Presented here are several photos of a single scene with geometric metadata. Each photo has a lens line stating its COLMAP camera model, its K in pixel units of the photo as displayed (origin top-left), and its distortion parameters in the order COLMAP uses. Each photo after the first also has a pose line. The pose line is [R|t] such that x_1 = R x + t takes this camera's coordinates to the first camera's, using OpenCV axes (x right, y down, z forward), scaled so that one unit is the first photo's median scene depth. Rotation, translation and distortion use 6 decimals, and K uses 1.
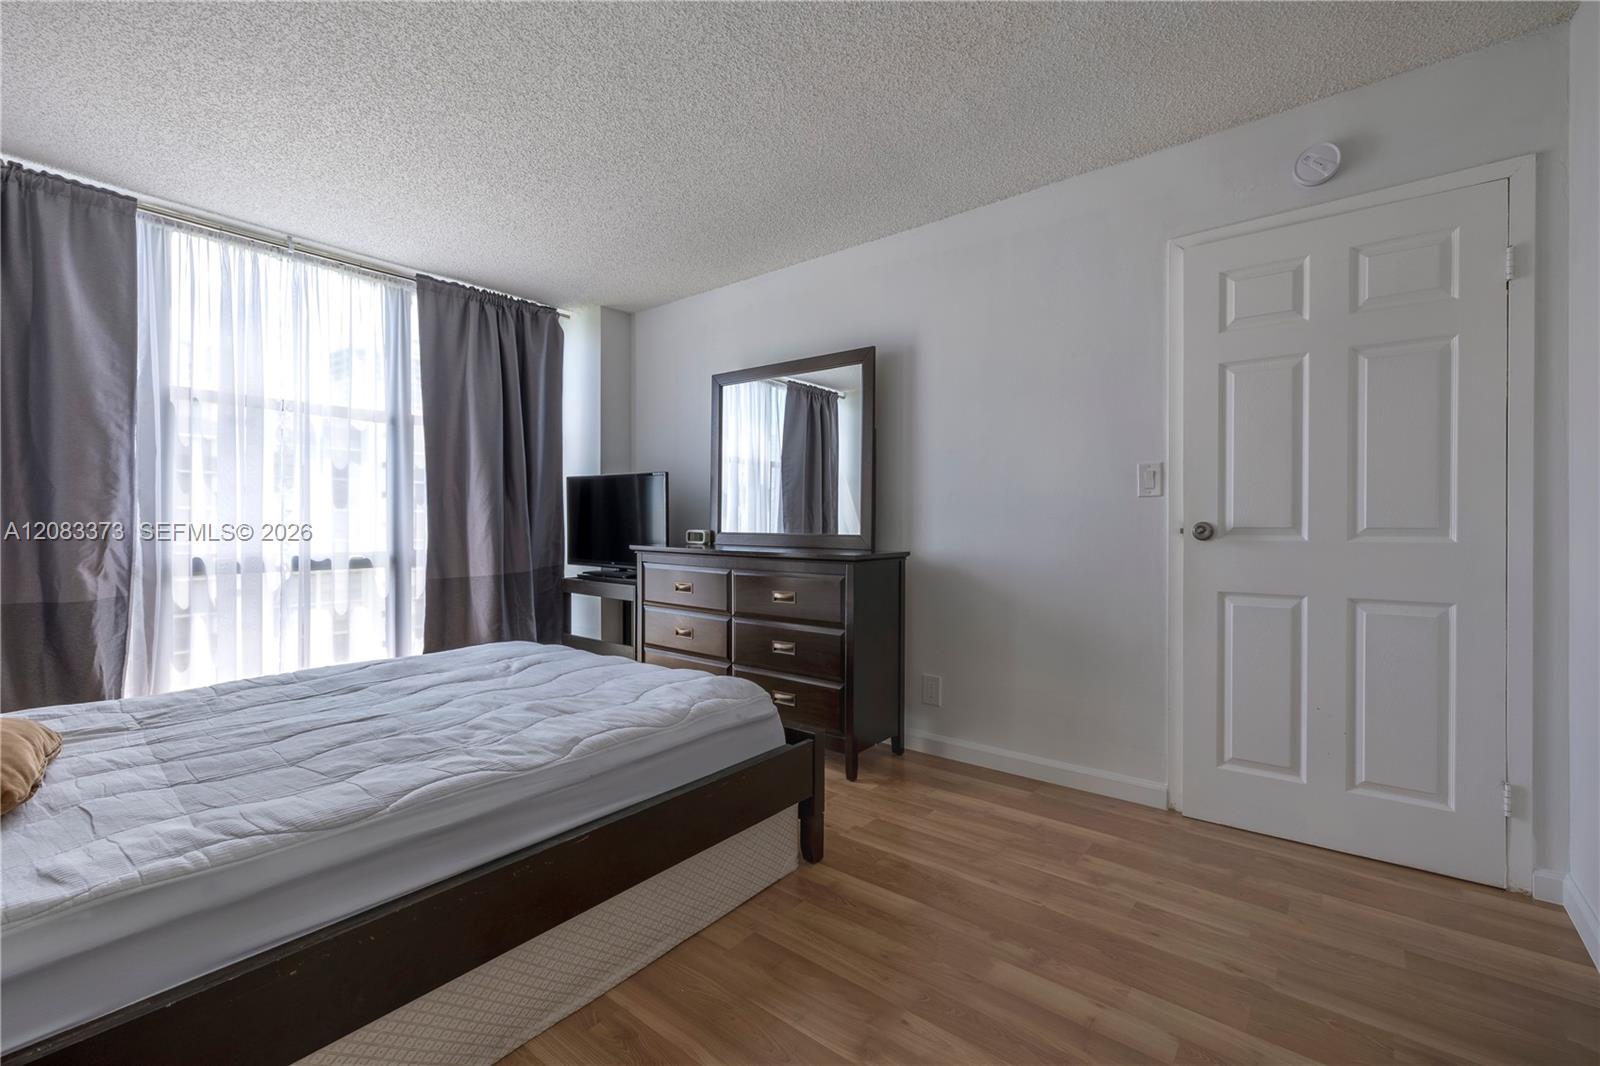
lens RADIAL K [[676.8, 0, 803.7], [0, 676.8, 531.1], [0, 0, 1]] dist [-0.001049, -0.000149]
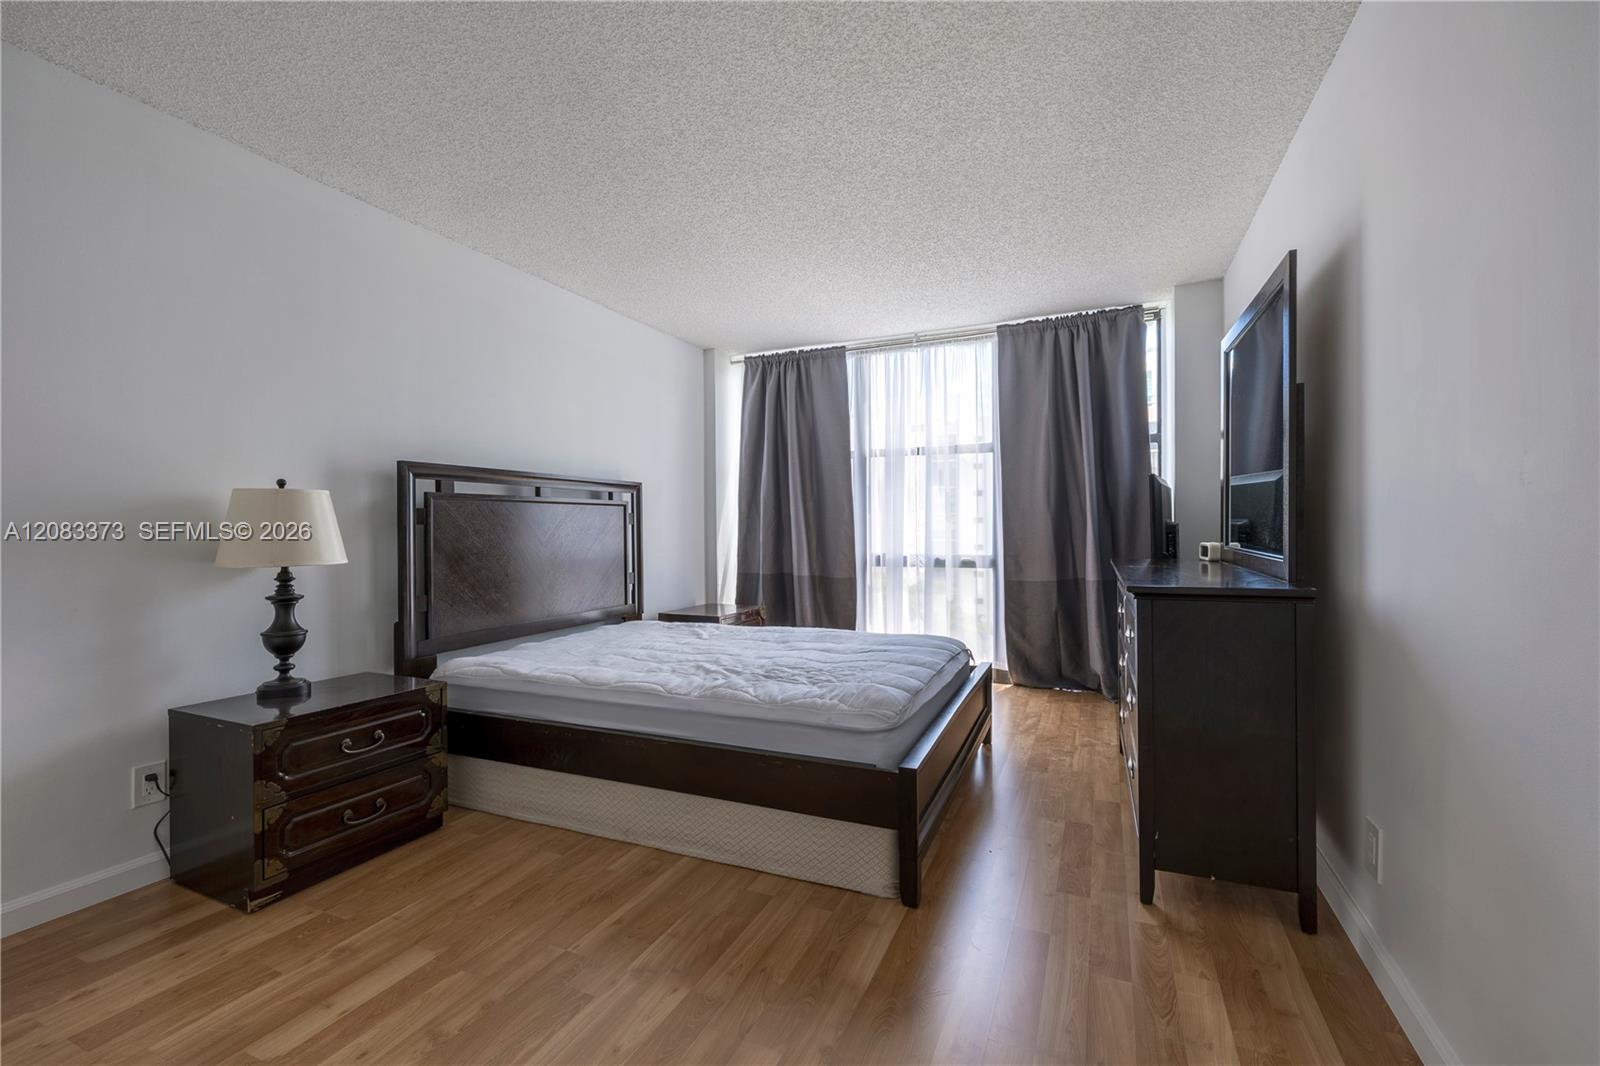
lens RADIAL K [[676.8, 0, 803.7], [0, 676.8, 531.1], [0, 0, 1]] dist [-0.001049, -0.000149]
pose [[0.253328, 0.001812, -0.967379, 0.582239], [-0.001680, 0.999998, 0.001434, -0.018724], [0.967379, 0.001262, 0.253330, 0.414073]]
